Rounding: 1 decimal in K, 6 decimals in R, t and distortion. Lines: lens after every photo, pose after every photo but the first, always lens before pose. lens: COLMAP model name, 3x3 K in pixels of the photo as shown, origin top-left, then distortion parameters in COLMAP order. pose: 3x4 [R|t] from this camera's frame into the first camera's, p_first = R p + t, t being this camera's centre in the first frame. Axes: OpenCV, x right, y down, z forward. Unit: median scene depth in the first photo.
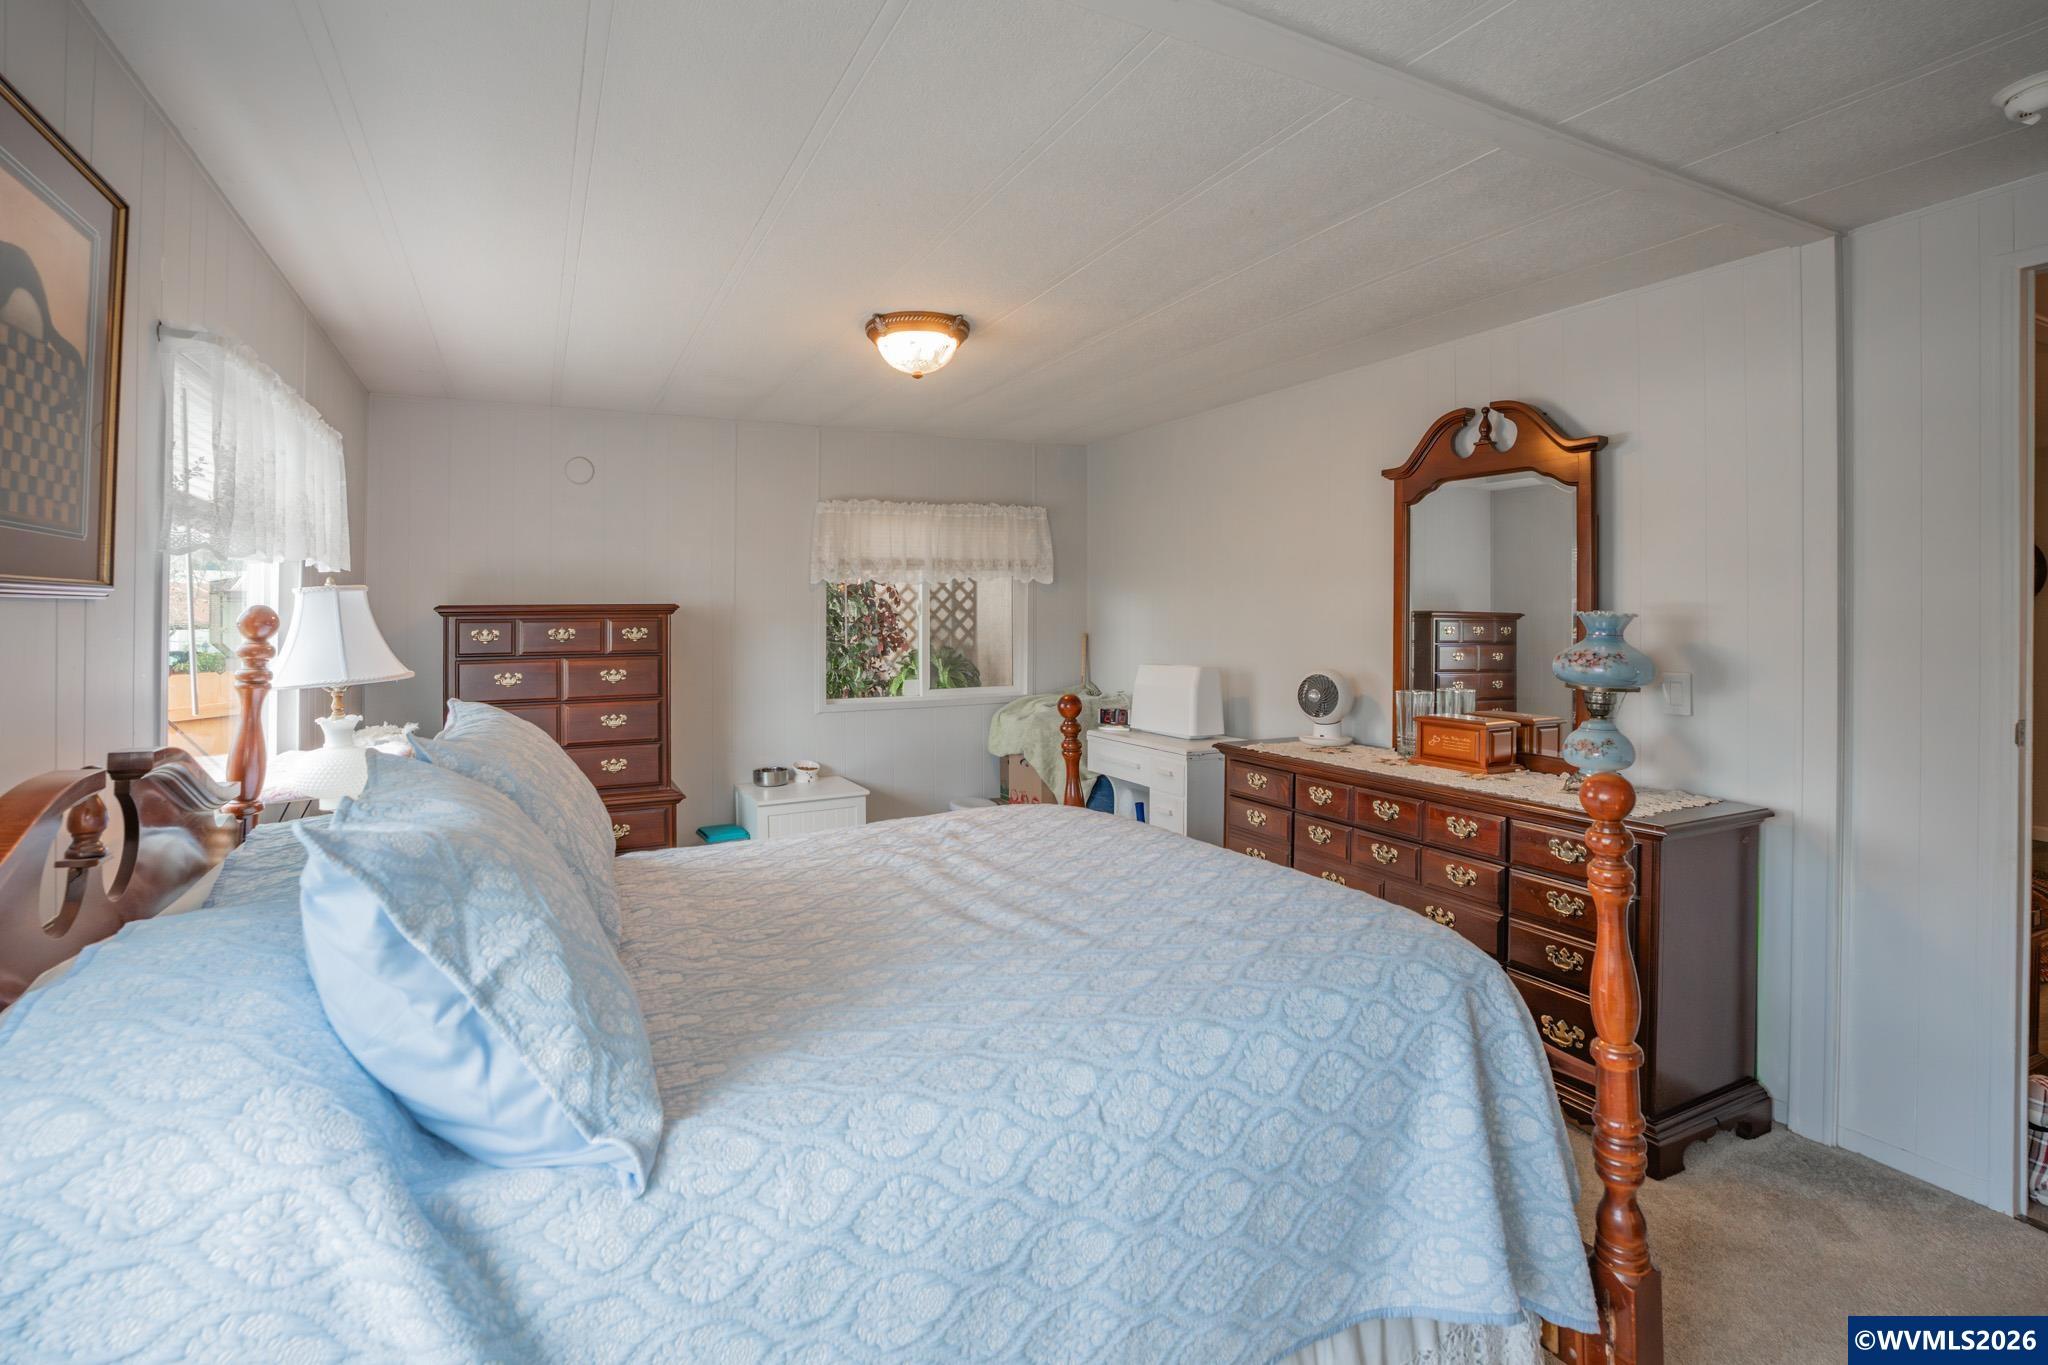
lens RADIAL K [[944.1, 0, 999.5], [0, 944.1, 604.2], [0, 0, 1]] dist [-0.073252, 0.033730]
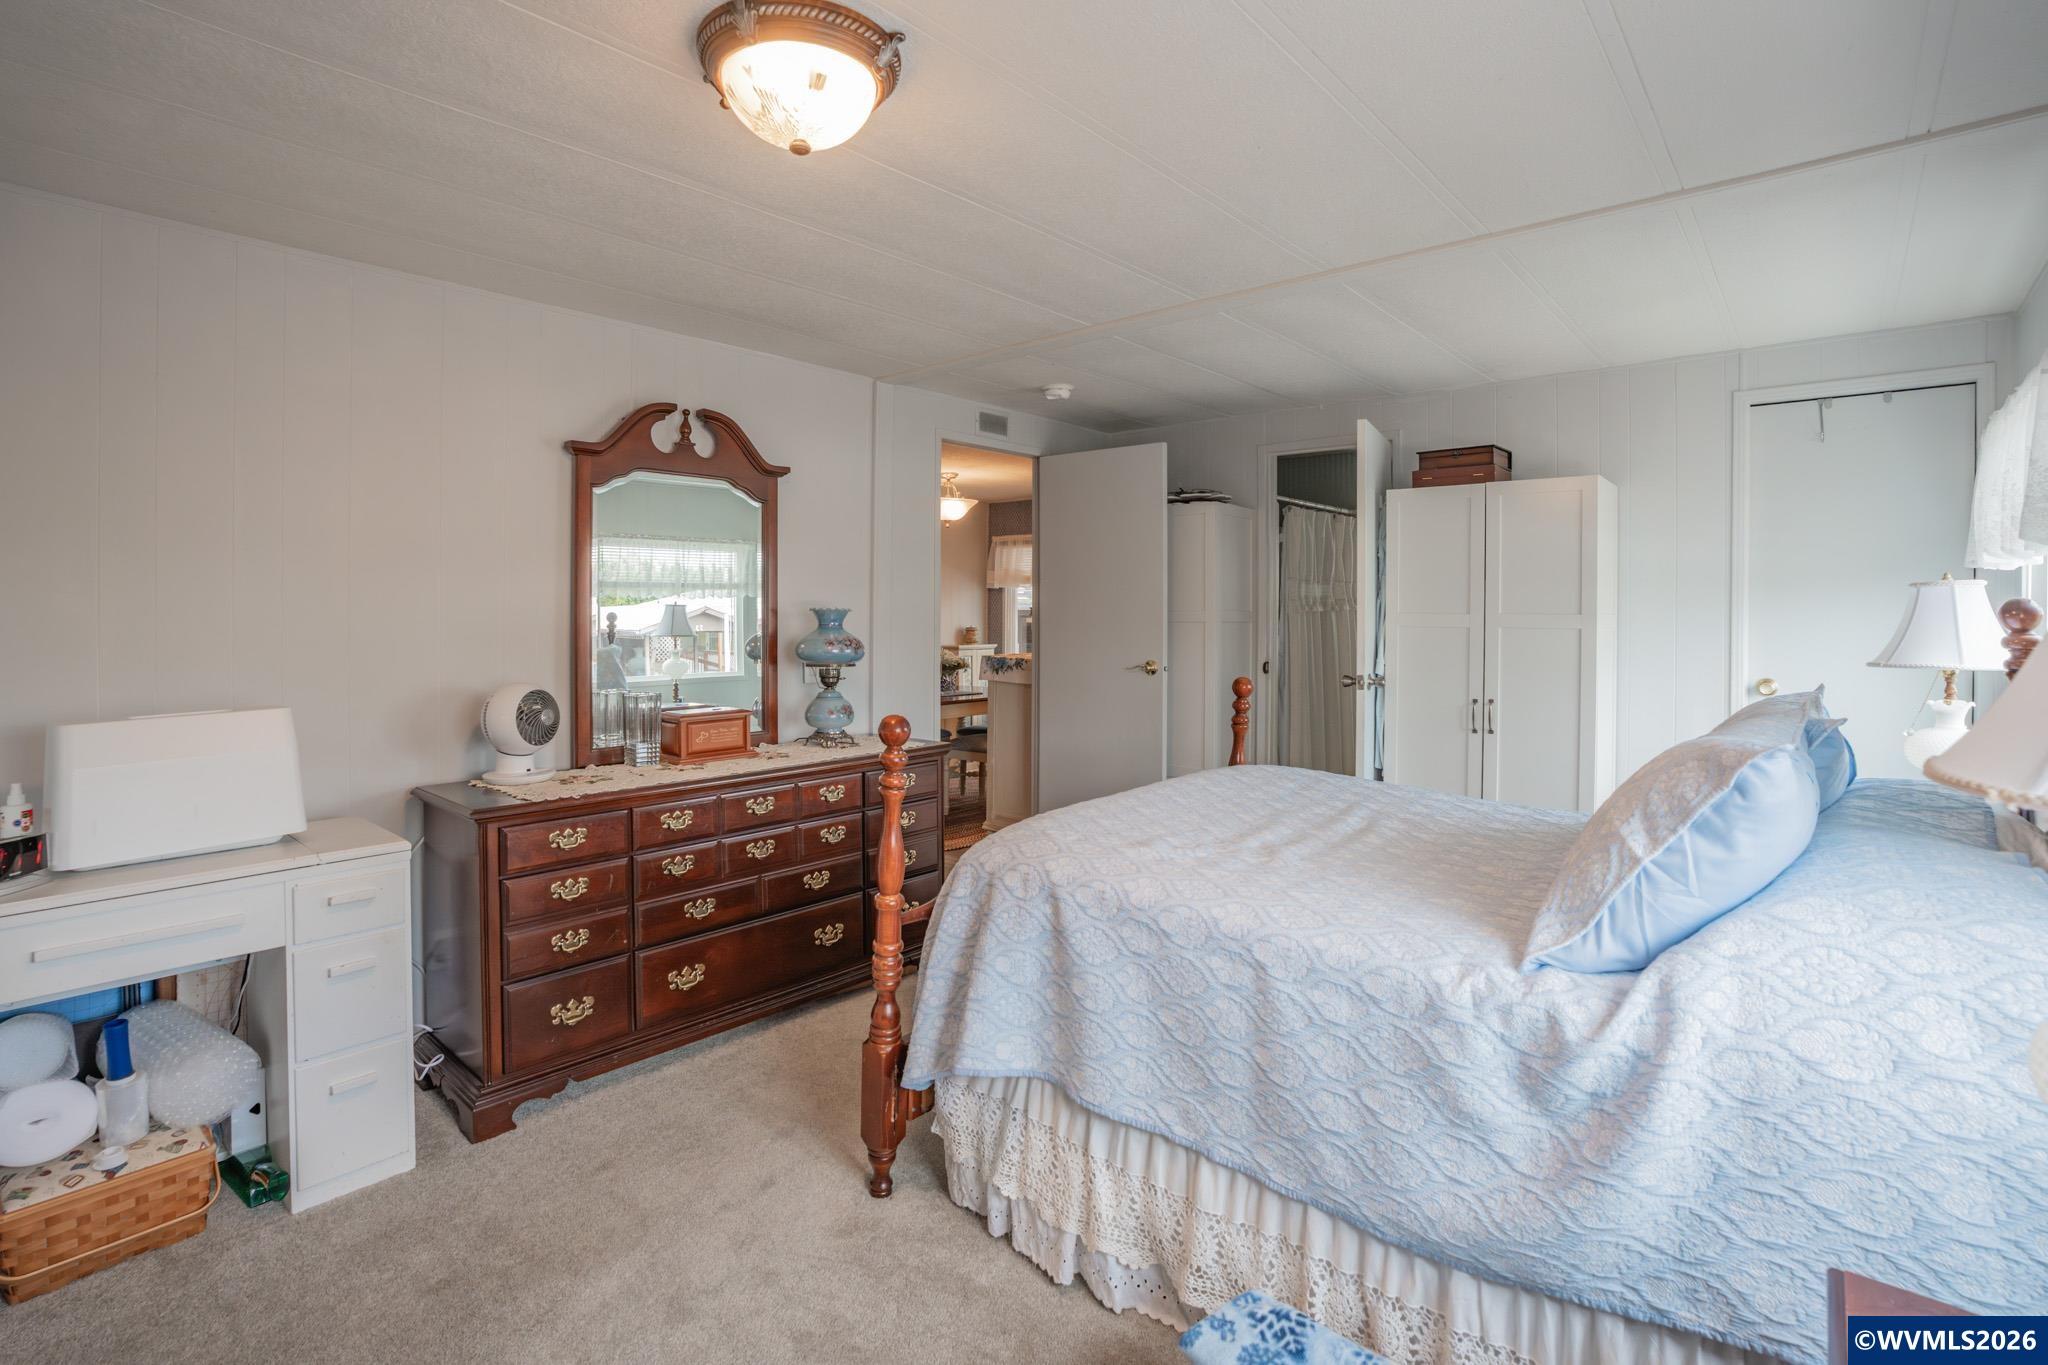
lens RADIAL K [[944.1, 0, 999.5], [0, 944.1, 604.2], [0, 0, 1]] dist [-0.073252, 0.033730]
pose [[-0.381686, -0.010458, 0.924233, -0.580705], [-0.025931, 0.999664, 0.000603, -0.004448], [-0.923928, -0.023736, -0.381828, 1.076873]]
